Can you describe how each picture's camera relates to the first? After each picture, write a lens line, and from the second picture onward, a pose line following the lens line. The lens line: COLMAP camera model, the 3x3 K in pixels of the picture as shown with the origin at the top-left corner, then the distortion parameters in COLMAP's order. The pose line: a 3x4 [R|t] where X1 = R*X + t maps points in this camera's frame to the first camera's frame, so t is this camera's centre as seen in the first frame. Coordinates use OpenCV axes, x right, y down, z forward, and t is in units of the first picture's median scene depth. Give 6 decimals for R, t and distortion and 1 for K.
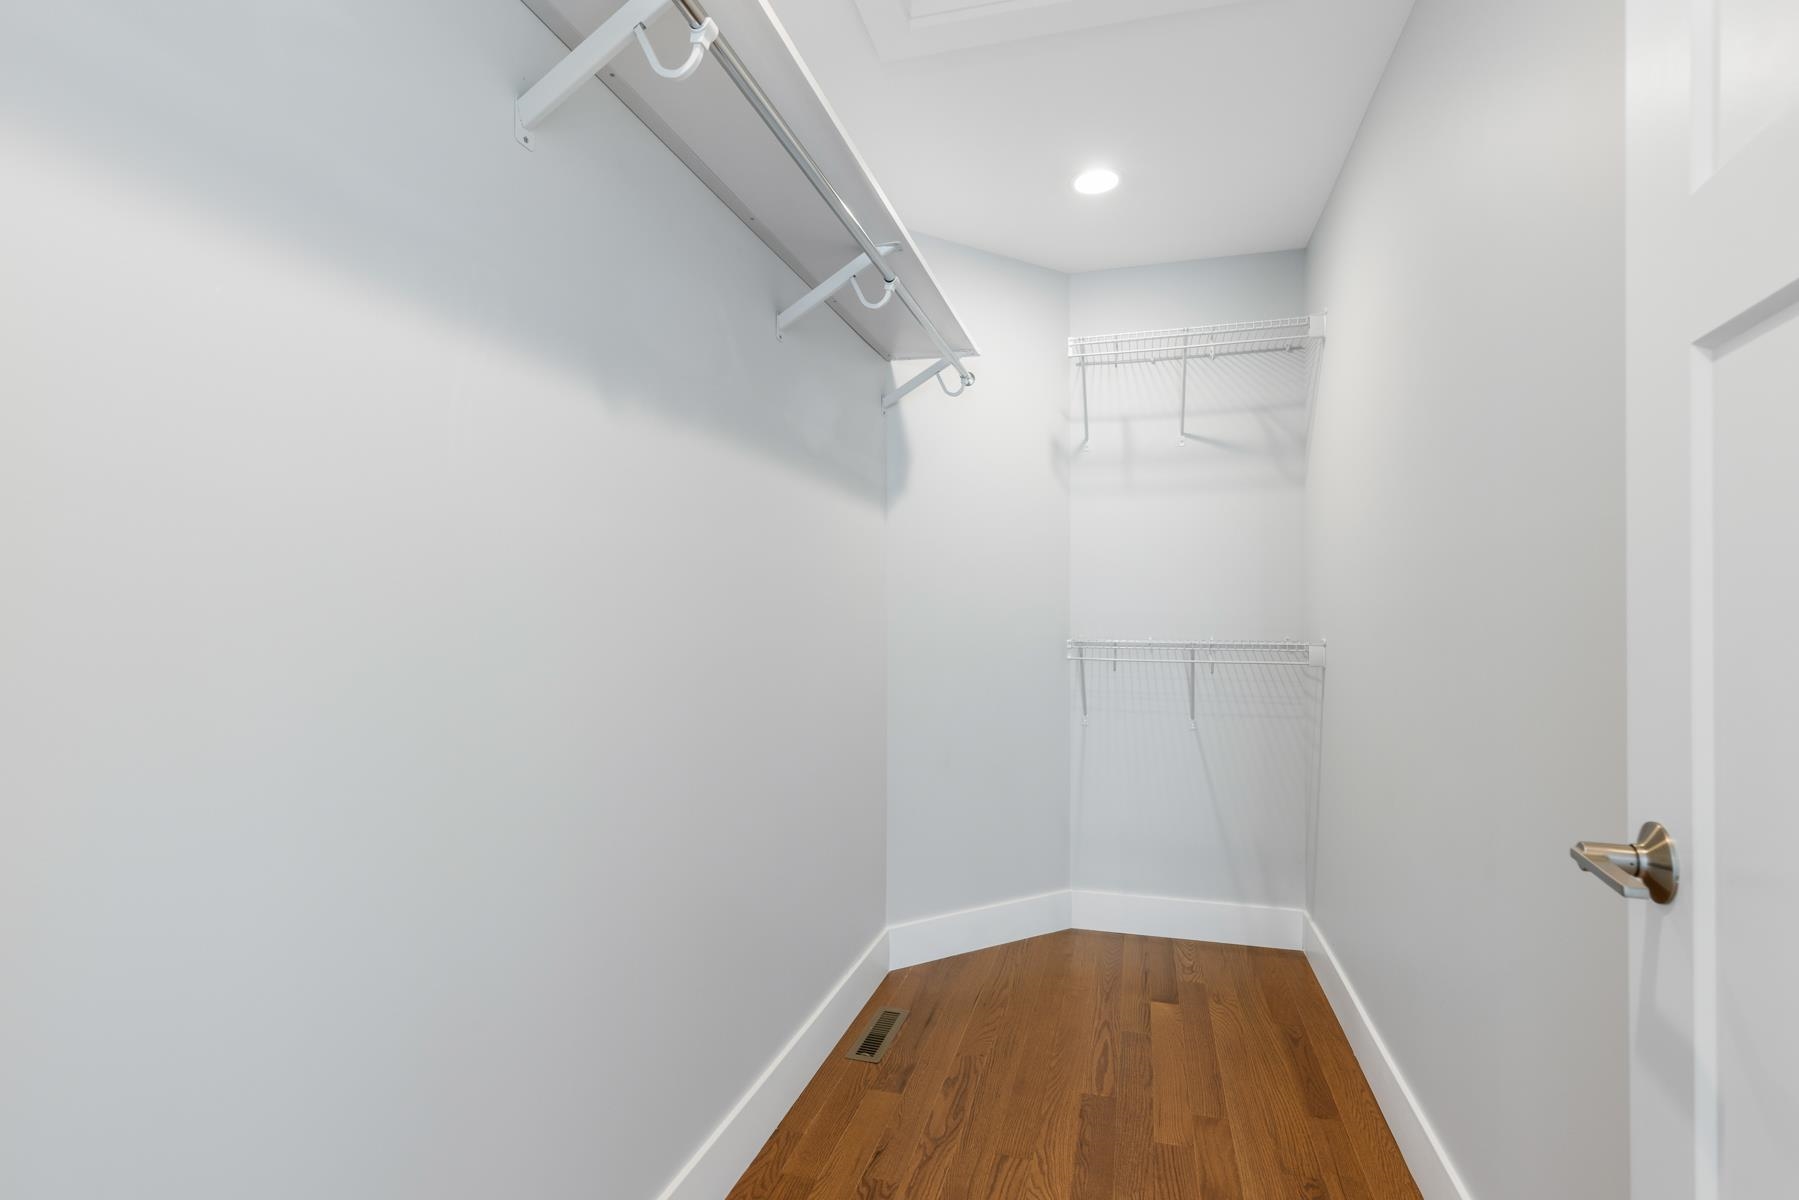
lens RADIAL K [[823.2, 0, 906.1], [0, 823.2, 605.0], [0, 0, 1]] dist [0.001380, 0.000097]
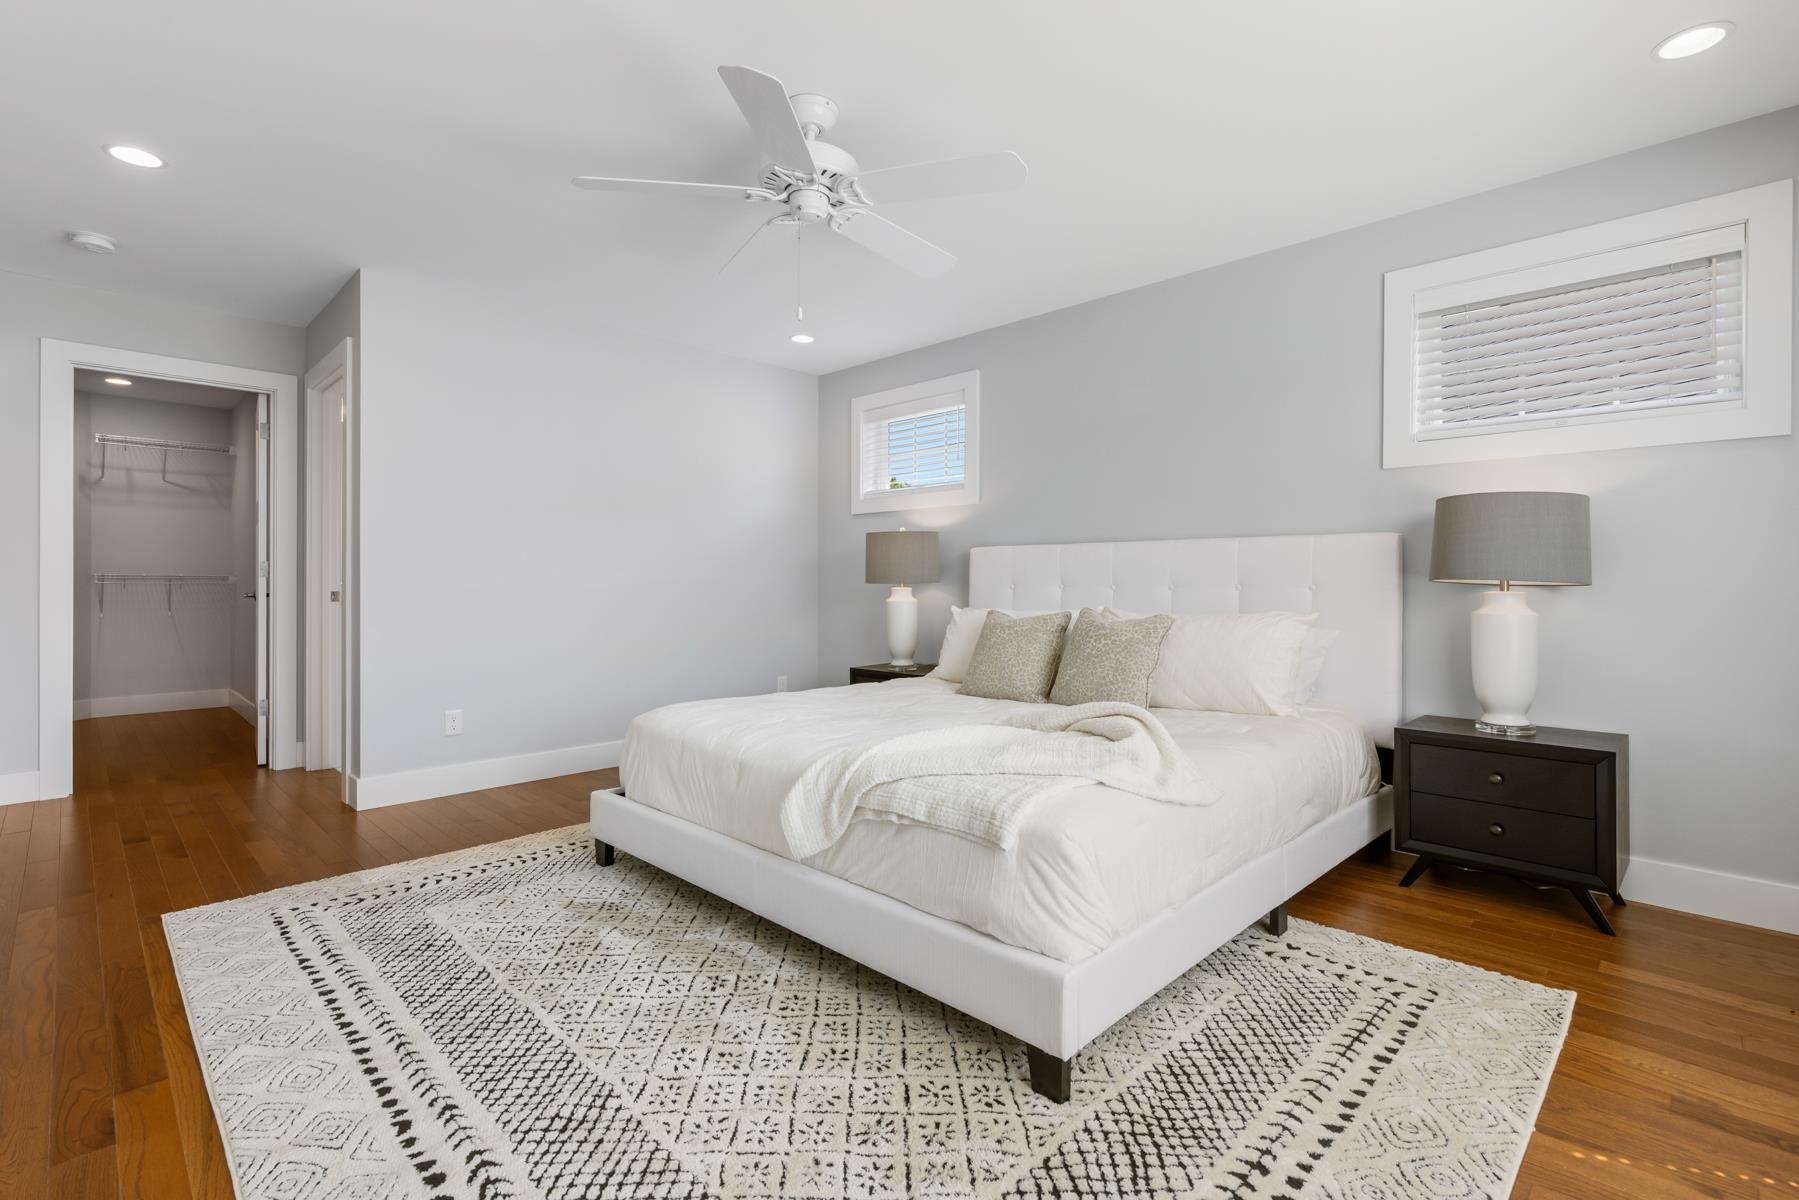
lens RADIAL K [[823.2, 0, 909.5], [0, 823.2, 587.1], [0, 0, 1]] dist [0.001380, 0.000097]
pose [[0.479583, -0.002404, 0.877493, -0.627963], [-0.009867, 0.999918, 0.008133, 0.034305], [-0.877441, -0.012559, 0.479520, -1.767506]]
